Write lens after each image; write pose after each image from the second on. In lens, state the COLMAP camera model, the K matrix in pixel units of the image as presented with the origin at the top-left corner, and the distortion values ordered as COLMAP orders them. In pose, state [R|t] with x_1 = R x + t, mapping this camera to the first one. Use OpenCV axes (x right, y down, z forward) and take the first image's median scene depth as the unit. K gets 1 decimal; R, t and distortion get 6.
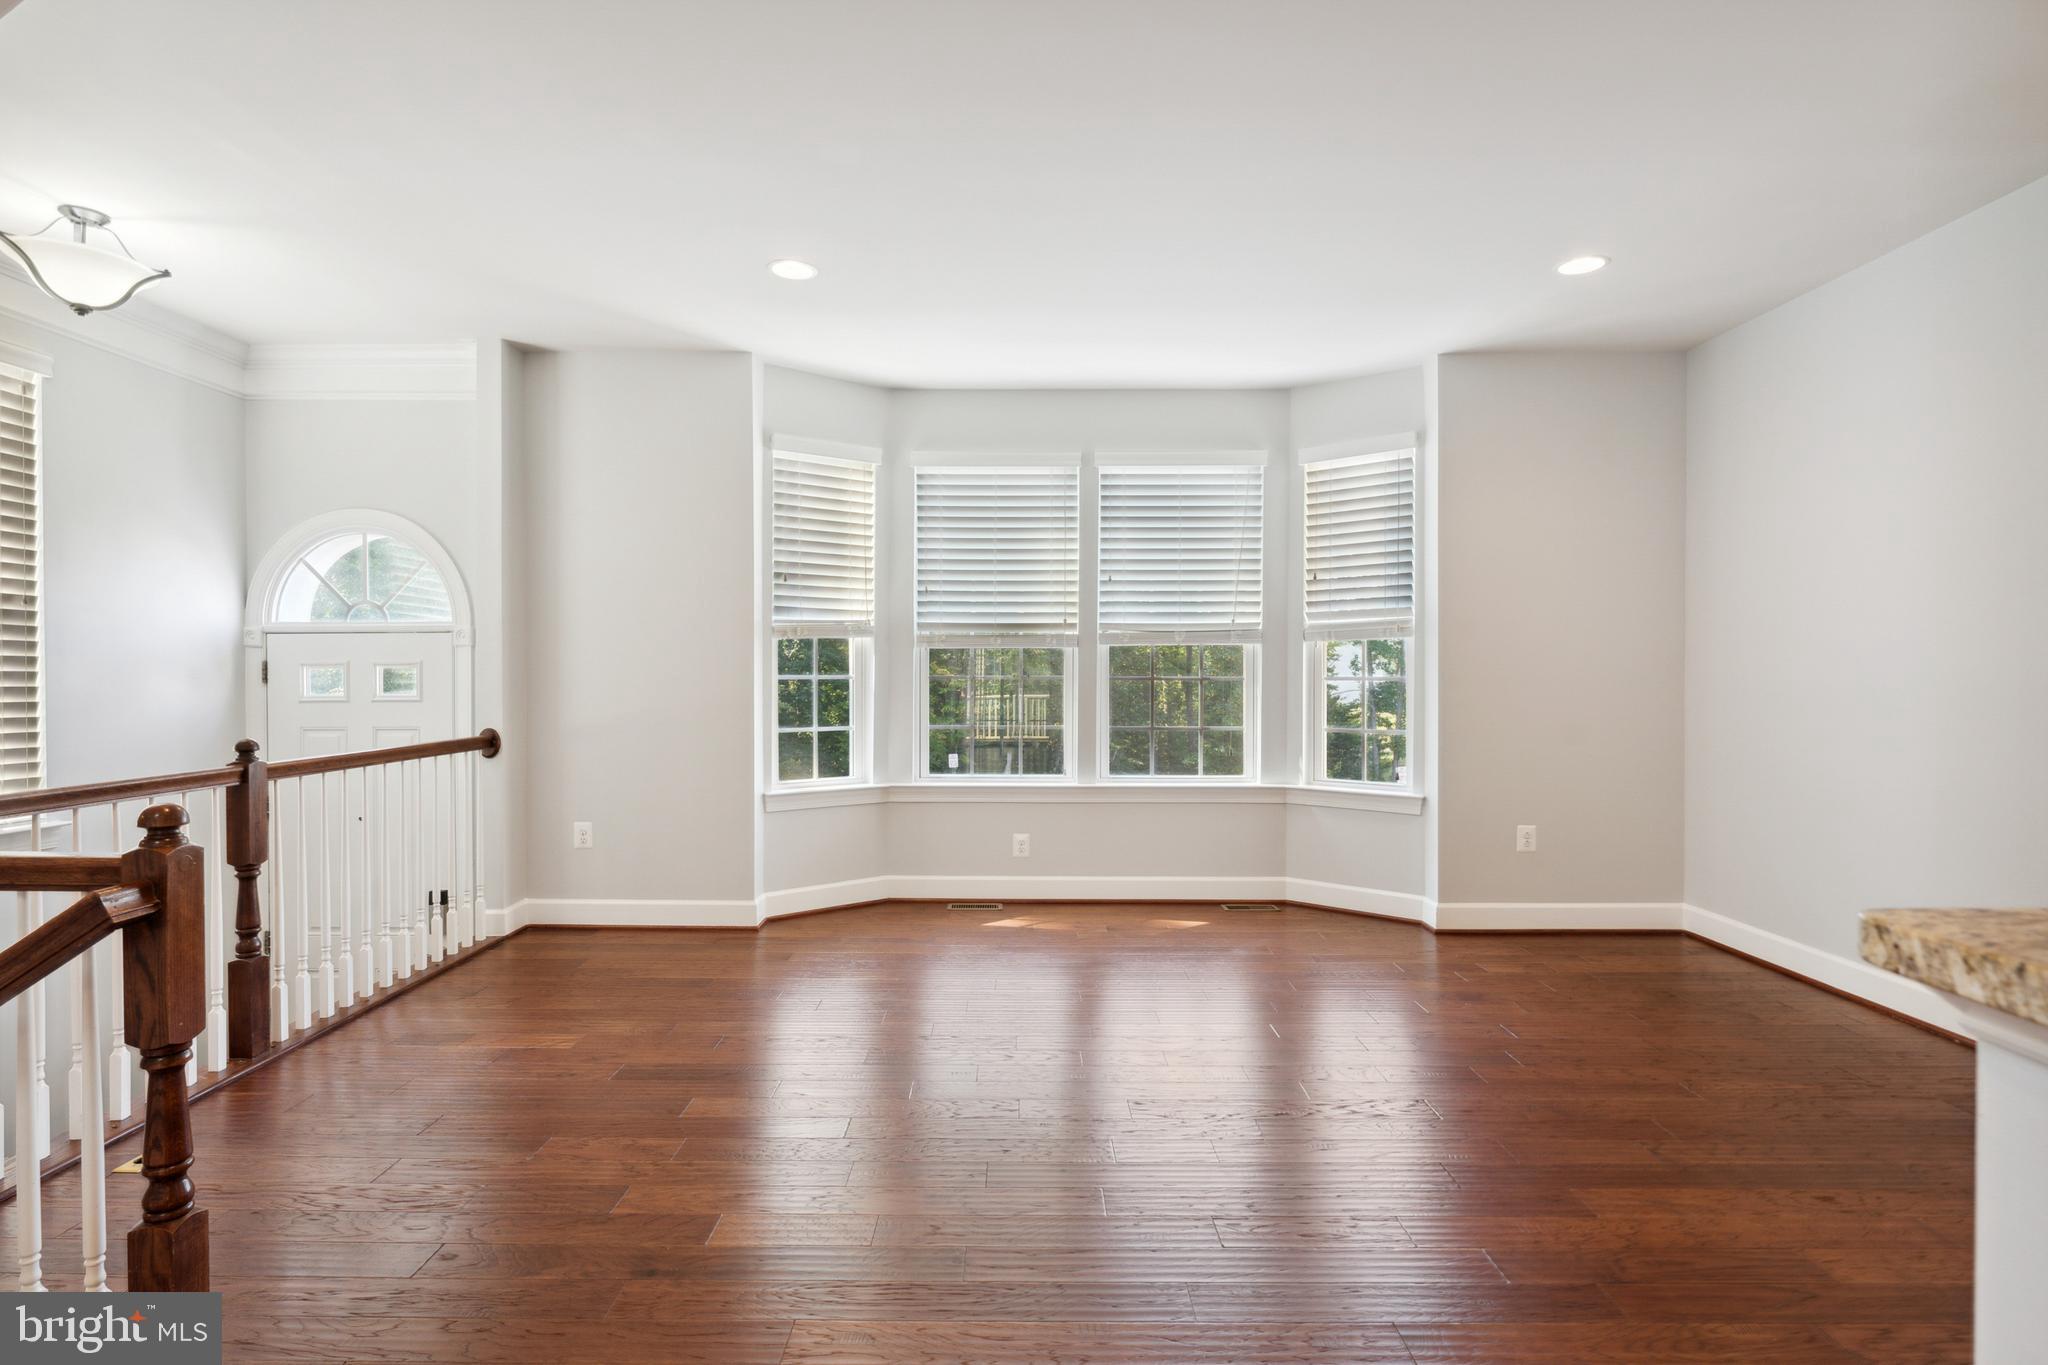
lens RADIAL K [[1023.1, 0, 1024.4], [0, 1023.1, 677.0], [0, 0, 1]] dist [-0.001675, -0.000574]
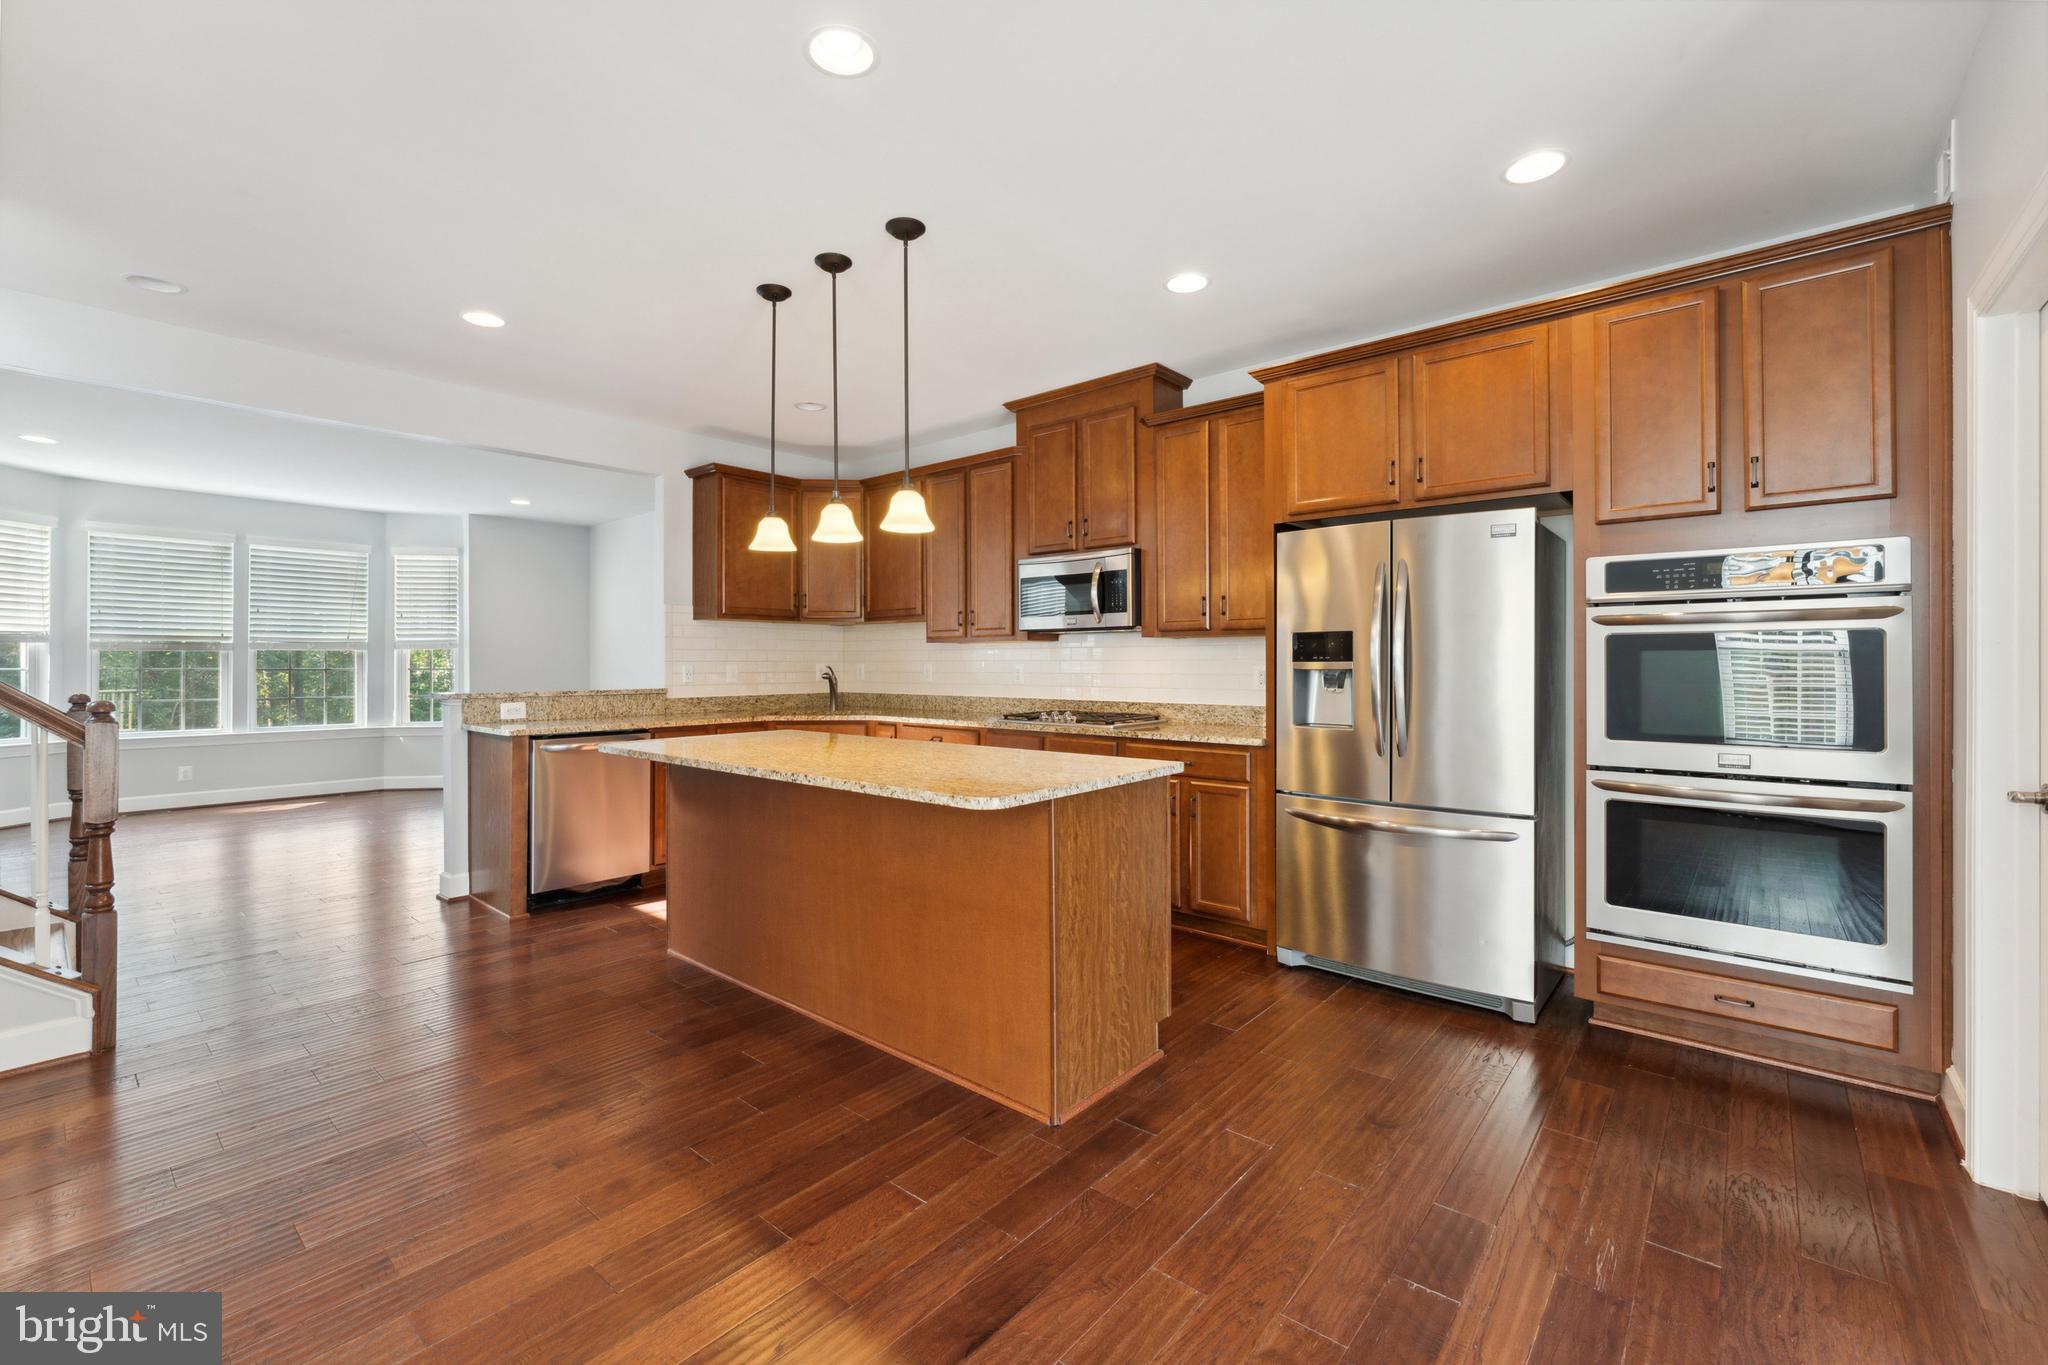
lens RADIAL K [[838.3, 0, 1017.6], [0, 838.3, 660.0], [0, 0, 1]] dist [-0.007591, -0.000549]
pose [[0.630636, 0.001666, 0.776077, -0.193228], [0.006860, 0.999947, -0.007721, 0.005293], [-0.776048, 0.010193, 0.630591, -0.851109]]
